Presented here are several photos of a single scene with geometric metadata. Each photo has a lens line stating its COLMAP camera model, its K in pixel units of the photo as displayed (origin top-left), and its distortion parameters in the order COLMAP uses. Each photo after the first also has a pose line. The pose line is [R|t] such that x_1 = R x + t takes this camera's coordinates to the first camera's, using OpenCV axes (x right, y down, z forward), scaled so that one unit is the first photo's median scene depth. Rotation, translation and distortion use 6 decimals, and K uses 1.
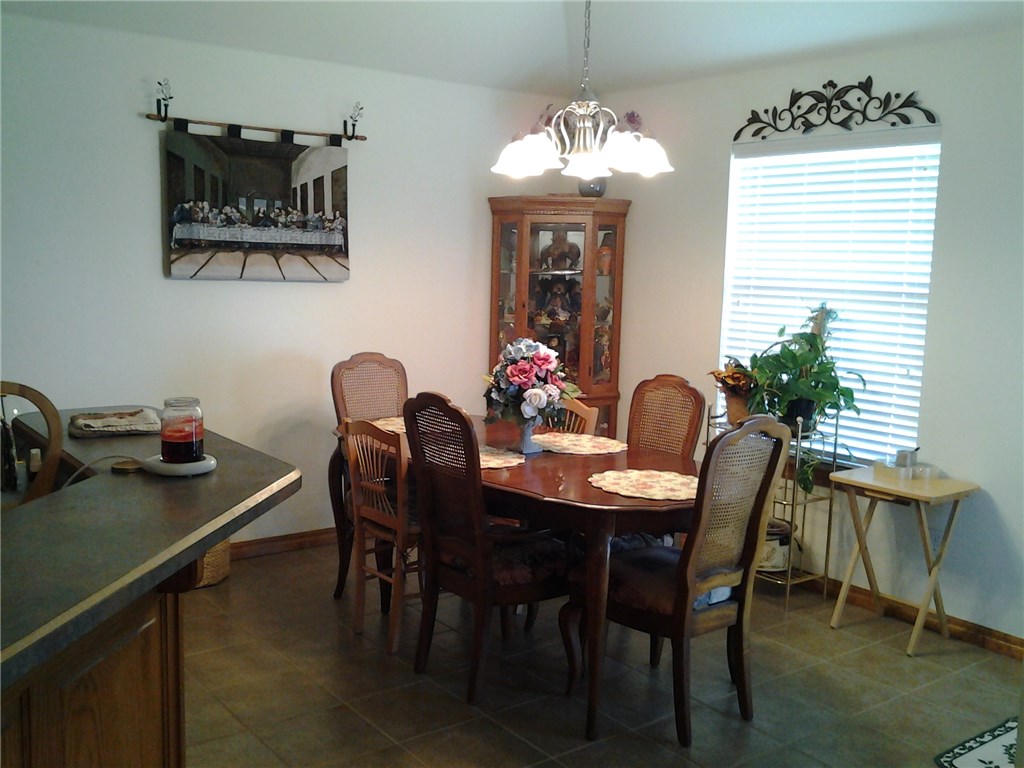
lens RADIAL K [[1000.8, 0, 512.0], [0, 1000.8, 384.0], [0, 0, 1]] dist [0.062624, -0.150673]
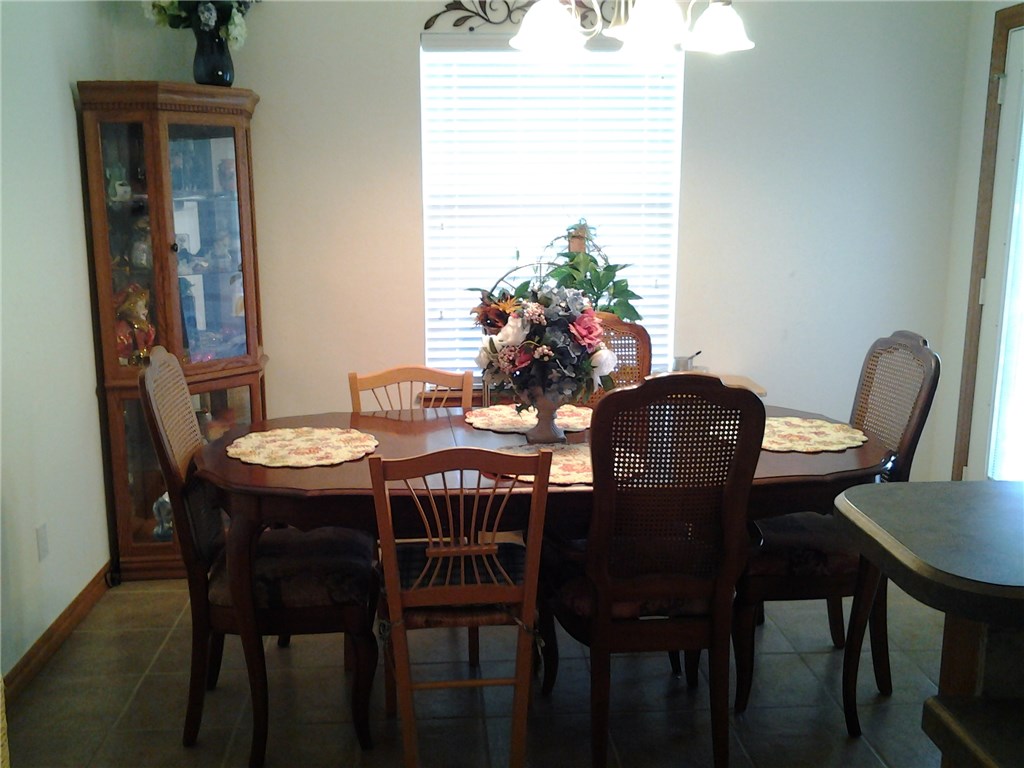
lens RADIAL K [[1000.8, 0, 512.0], [0, 1000.8, 384.0], [0, 0, 1]] dist [0.062624, -0.150673]
pose [[0.563615, -0.187688, 0.804432, -0.463509], [0.121470, 0.982089, 0.144032, -0.065872], [-0.817057, 0.016536, 0.576319, 0.471436]]
